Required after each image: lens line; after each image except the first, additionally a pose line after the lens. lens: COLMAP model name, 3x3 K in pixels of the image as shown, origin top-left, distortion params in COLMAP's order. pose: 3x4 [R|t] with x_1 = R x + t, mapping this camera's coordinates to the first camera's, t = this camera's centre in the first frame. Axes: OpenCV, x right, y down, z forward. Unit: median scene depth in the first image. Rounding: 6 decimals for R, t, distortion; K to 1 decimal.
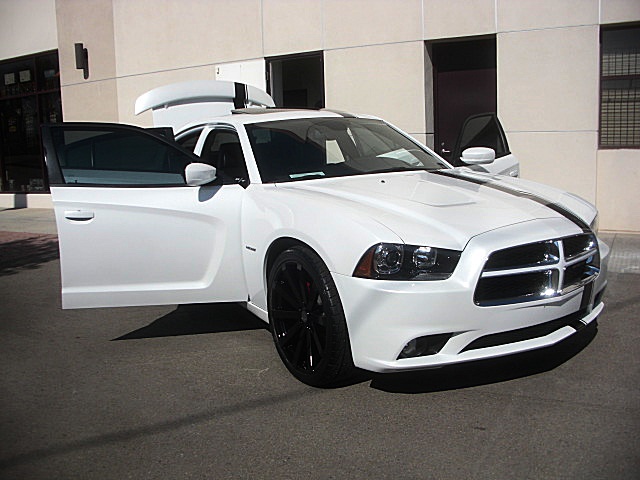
lens RADIAL K [[590.4, 0, 318.0], [0, 590.4, 240.5], [0, 0, 1]] dist [-0.113995, 0.000000]
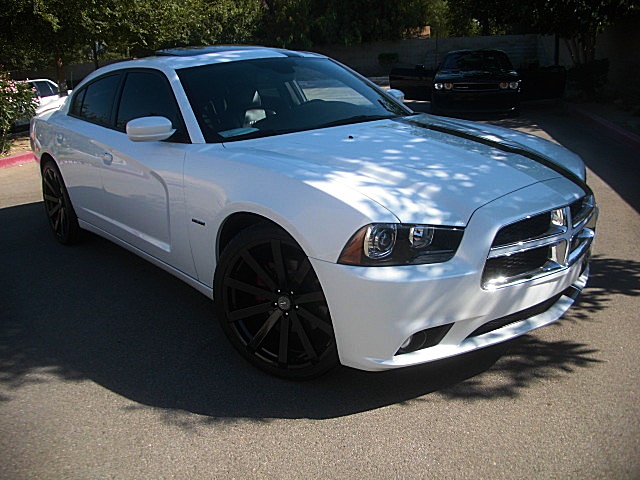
lens RADIAL K [[590.4, 0, 315.8], [0, 590.4, 240.1], [0, 0, 1]] dist [-0.113995, 0.000000]
pose [[0.988475, -0.054855, 0.141097, -0.065298], [0.037907, 0.992036, 0.120118, -0.053999], [-0.146562, -0.113385, 0.982682, 0.145660]]
